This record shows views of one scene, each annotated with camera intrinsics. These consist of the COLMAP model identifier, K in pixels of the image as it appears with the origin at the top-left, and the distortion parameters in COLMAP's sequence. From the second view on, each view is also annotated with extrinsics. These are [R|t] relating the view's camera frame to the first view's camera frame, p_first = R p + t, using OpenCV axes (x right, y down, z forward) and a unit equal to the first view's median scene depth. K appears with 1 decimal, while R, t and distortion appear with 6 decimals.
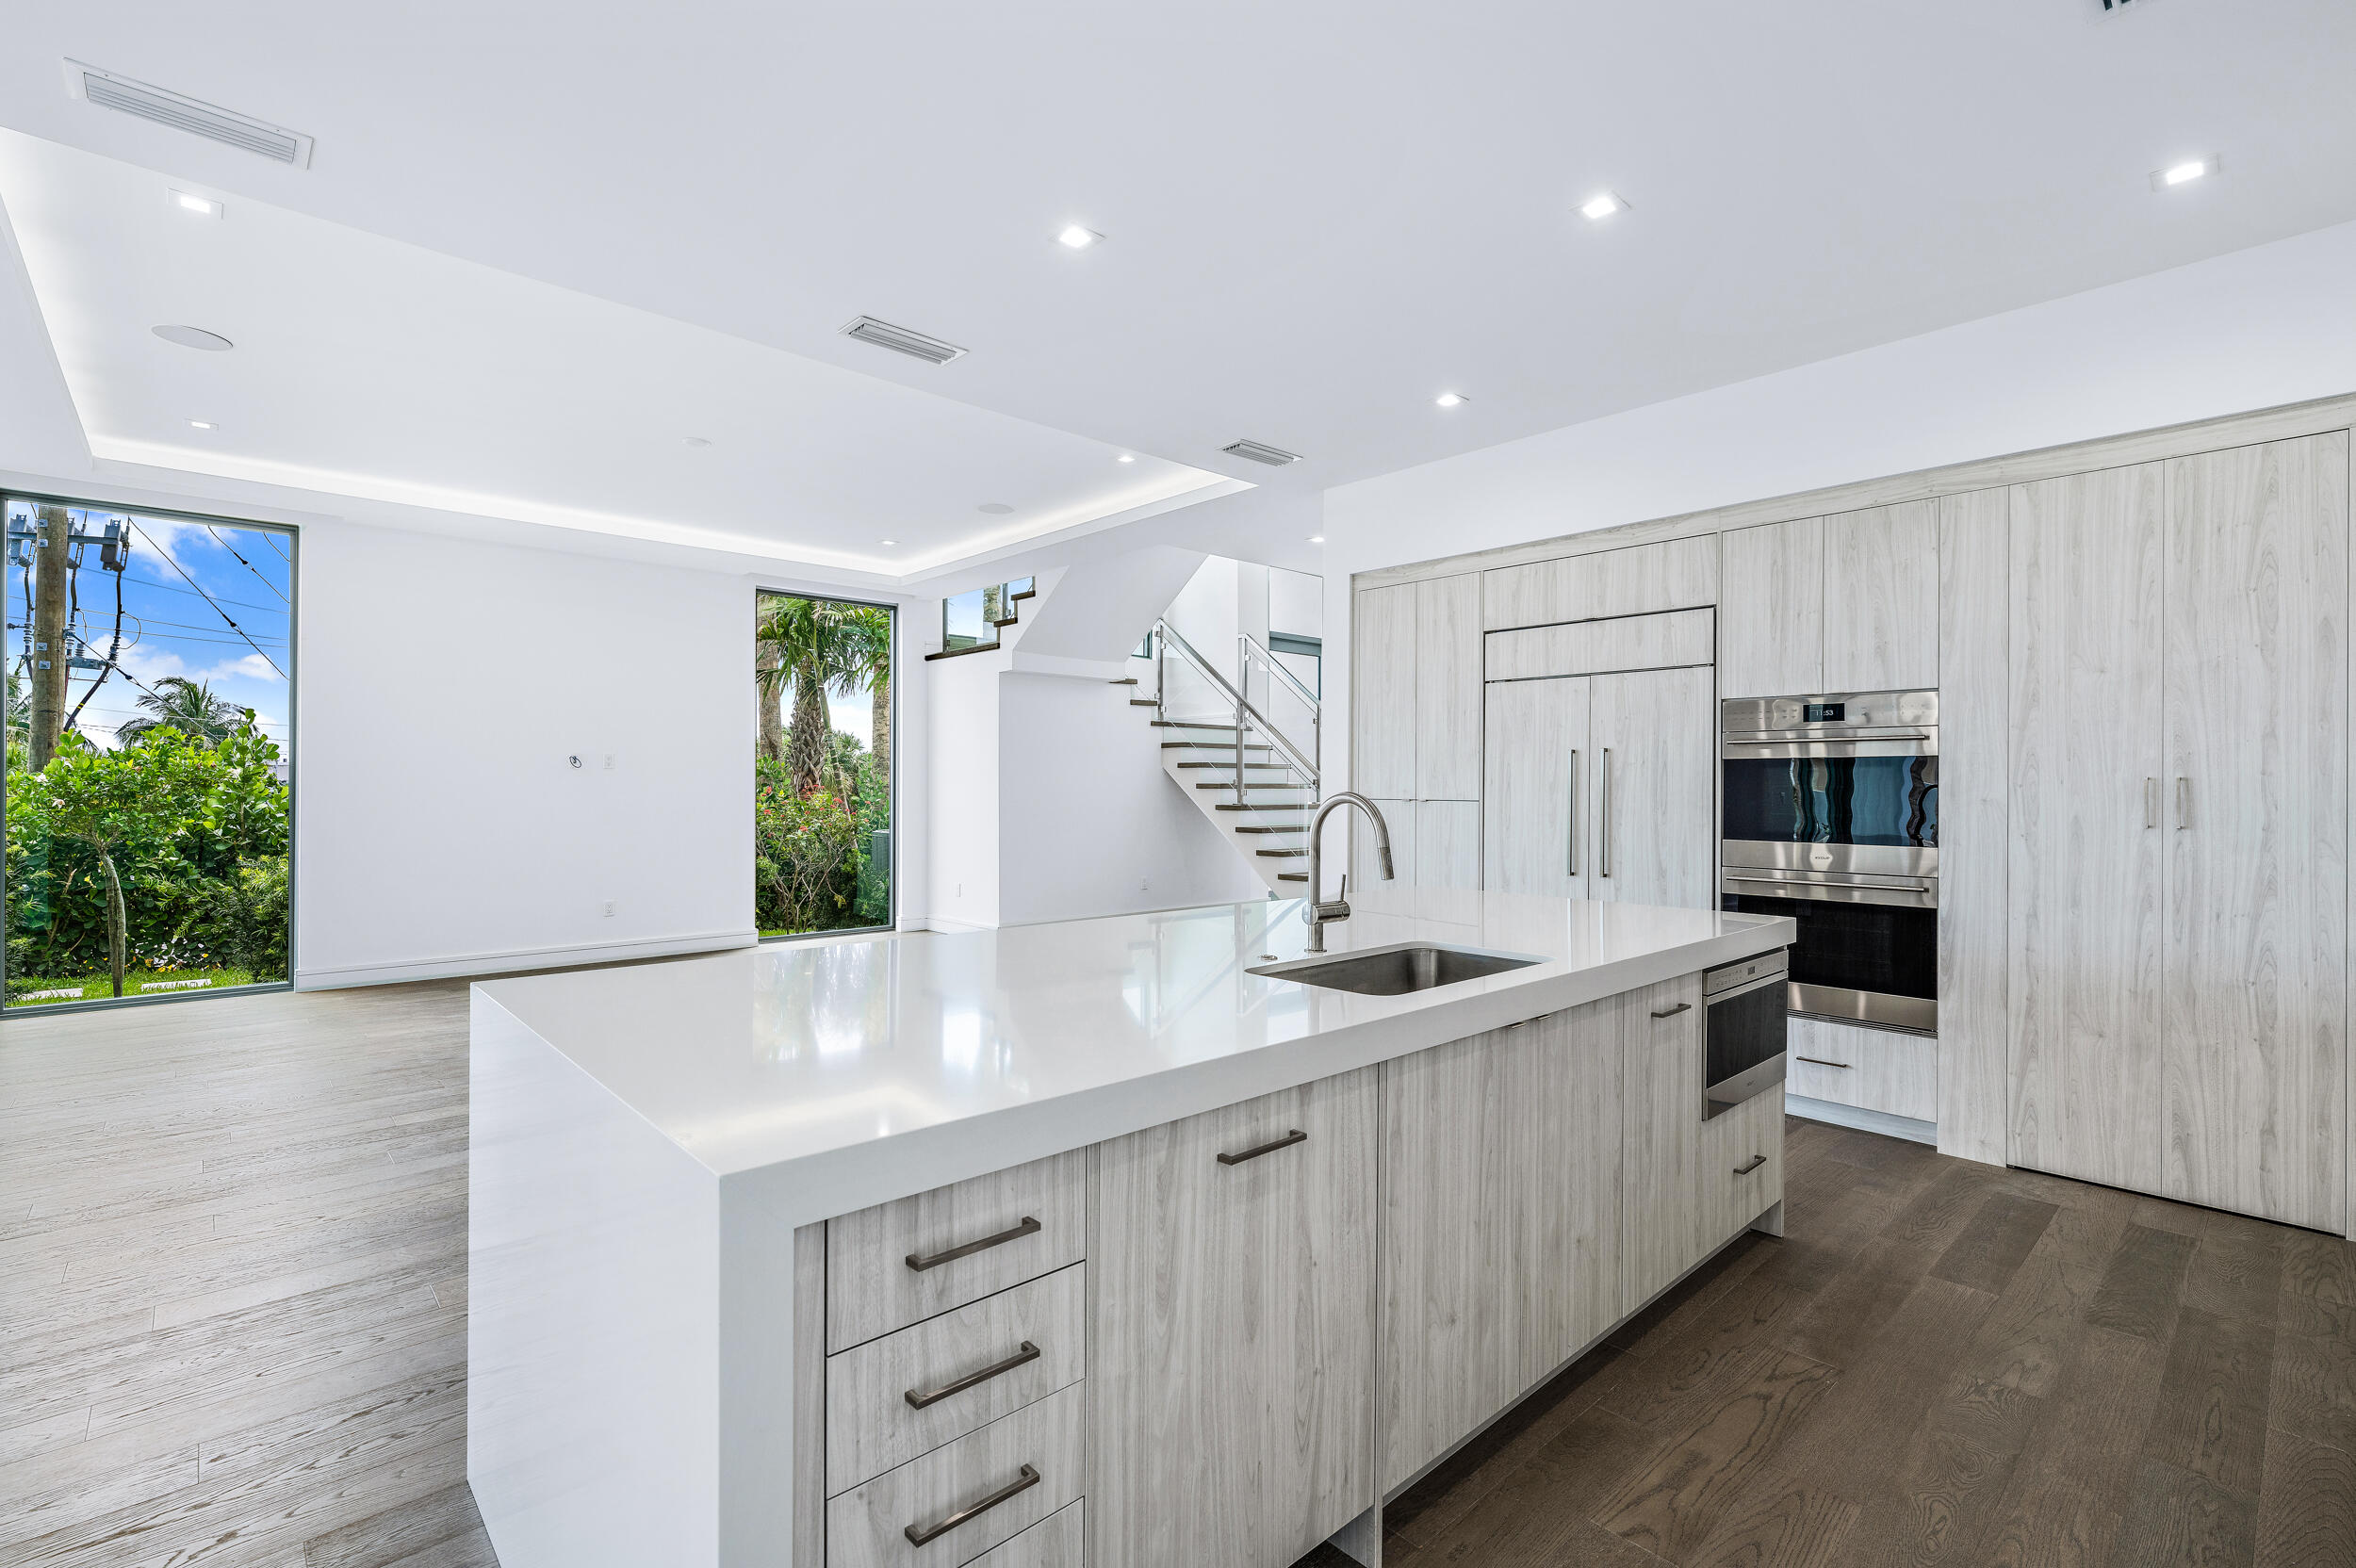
lens RADIAL K [[1074.1, 0, 1185.5], [0, 1074.1, 780.3], [0, 0, 1]] dist [0.006388, -0.001341]
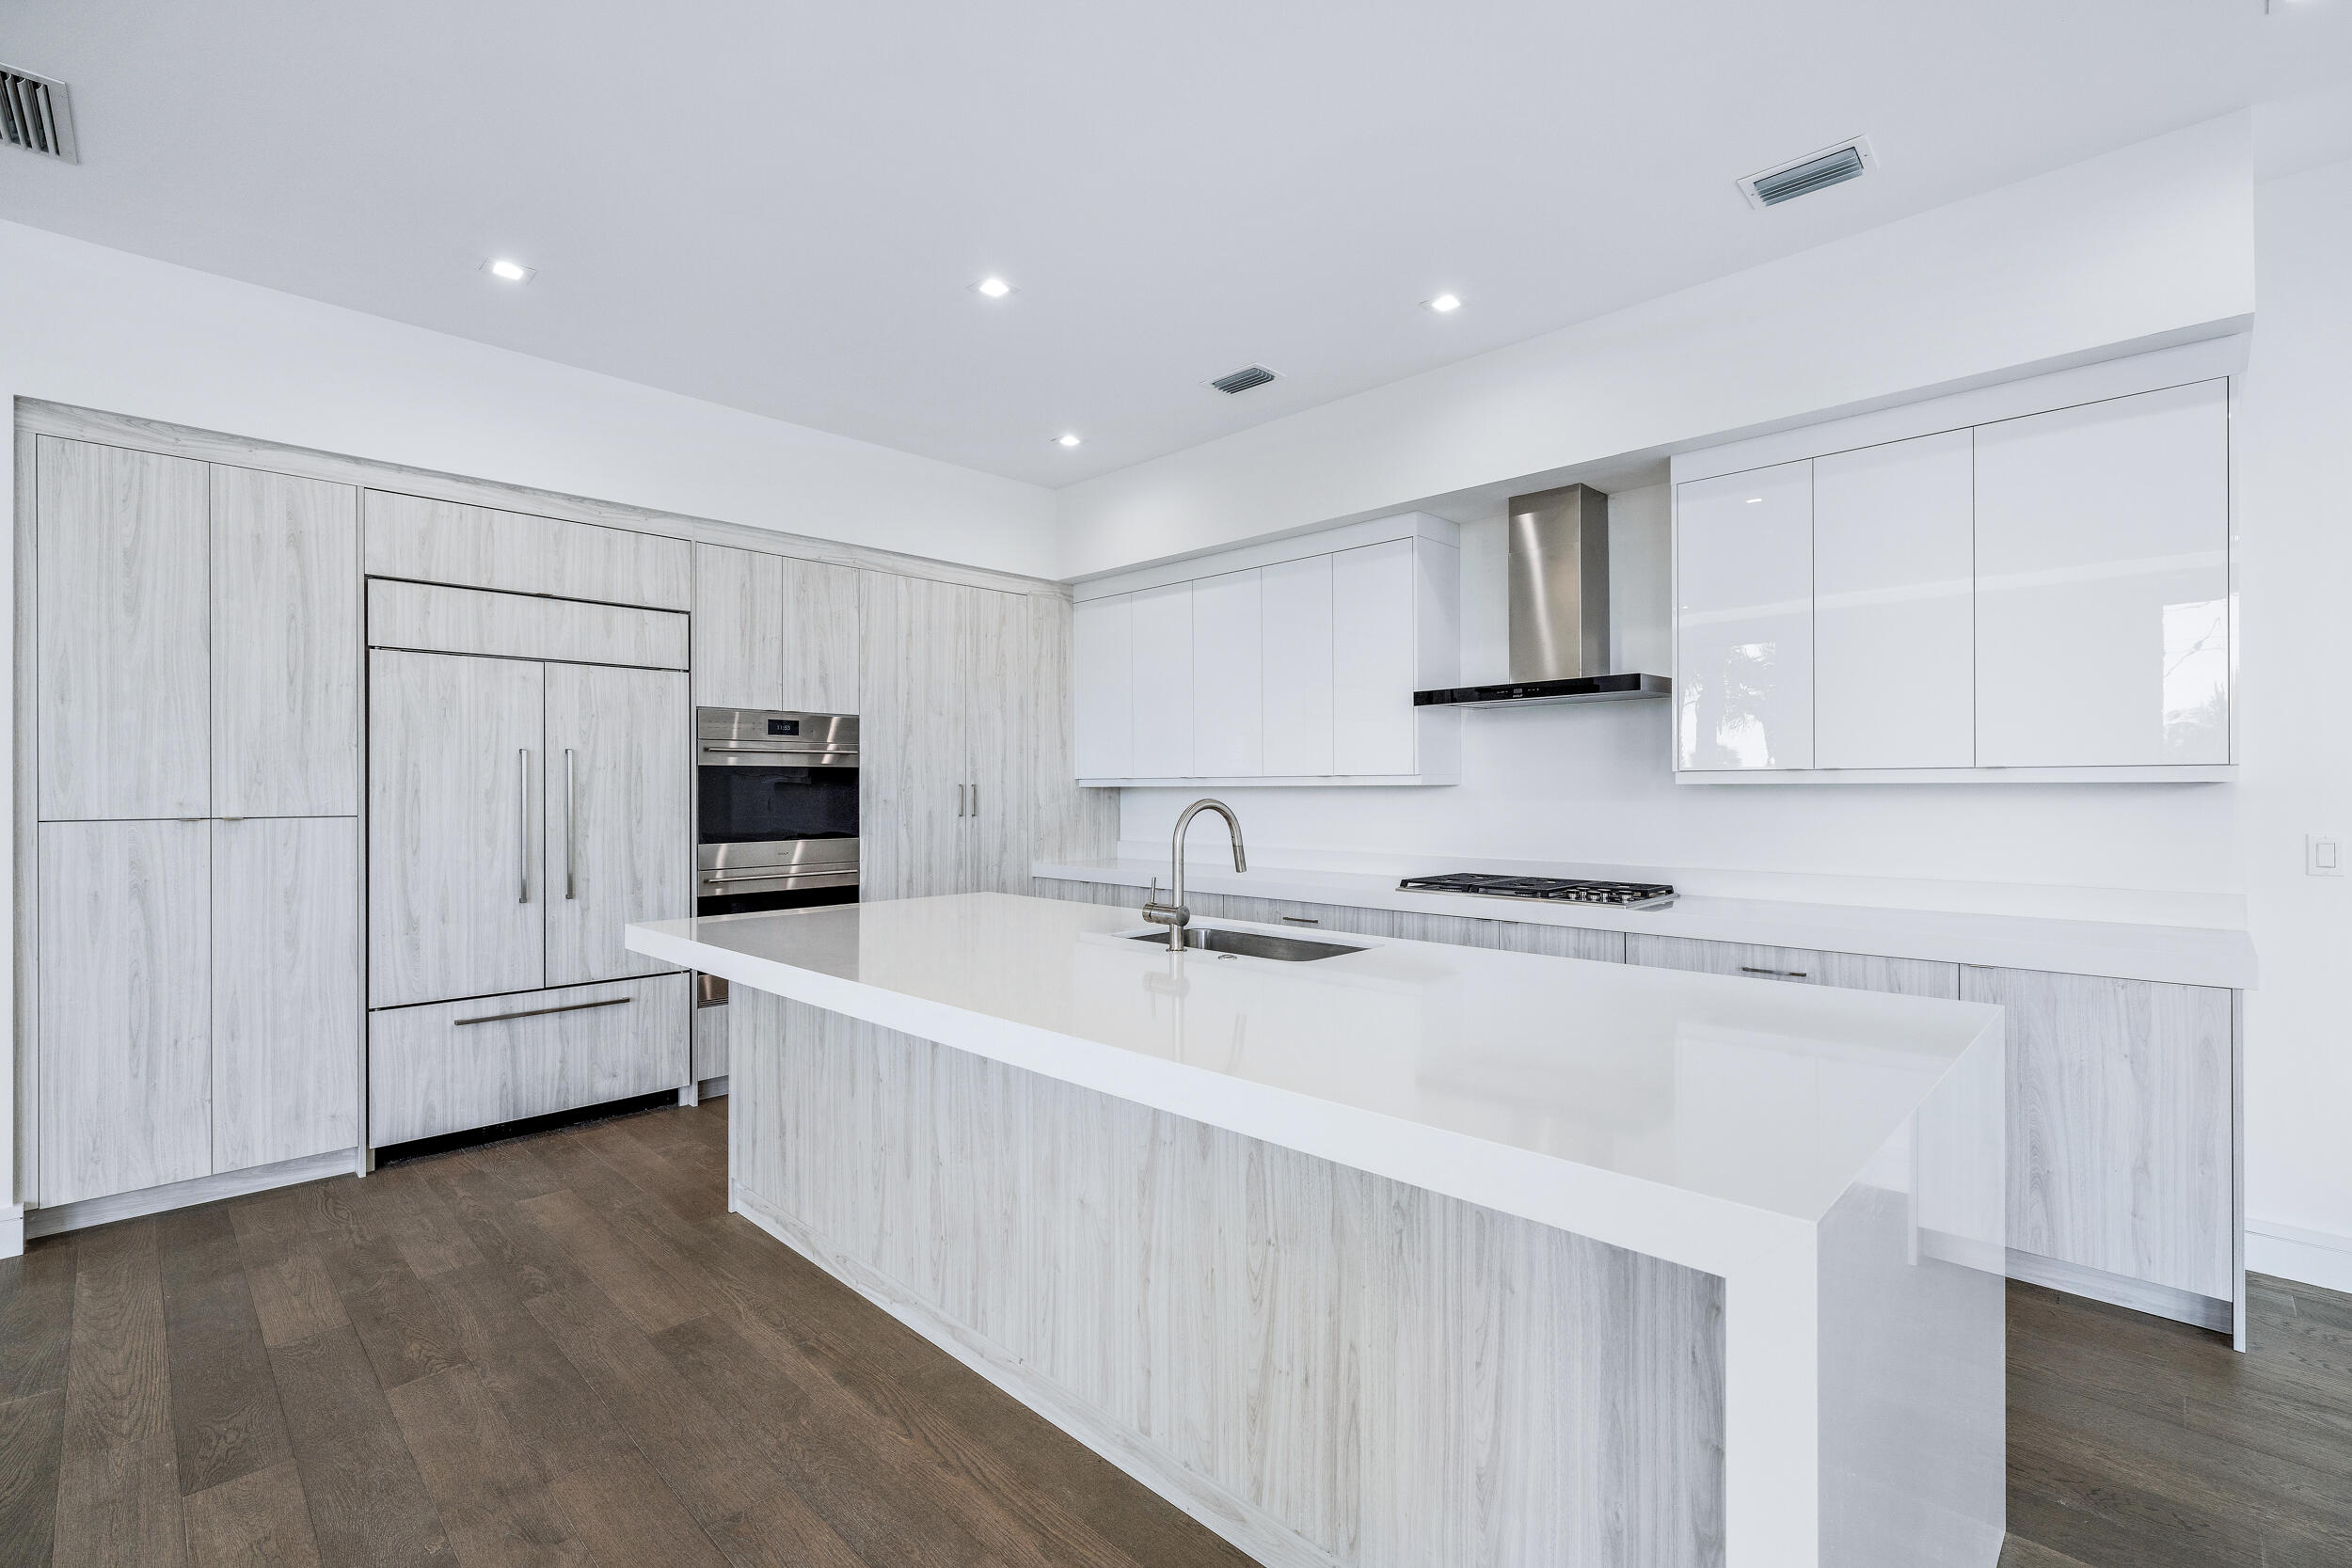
lens RADIAL K [[1072.2, 0, 1185.7], [0, 1072.2, 782.2], [0, 0, 1]] dist [0.006388, -0.001341]
pose [[-0.070037, -0.000498, 0.997544, -0.549091], [-0.002949, 0.999996, 0.000292, -0.005736], [-0.997540, -0.002921, -0.070038, 0.616495]]
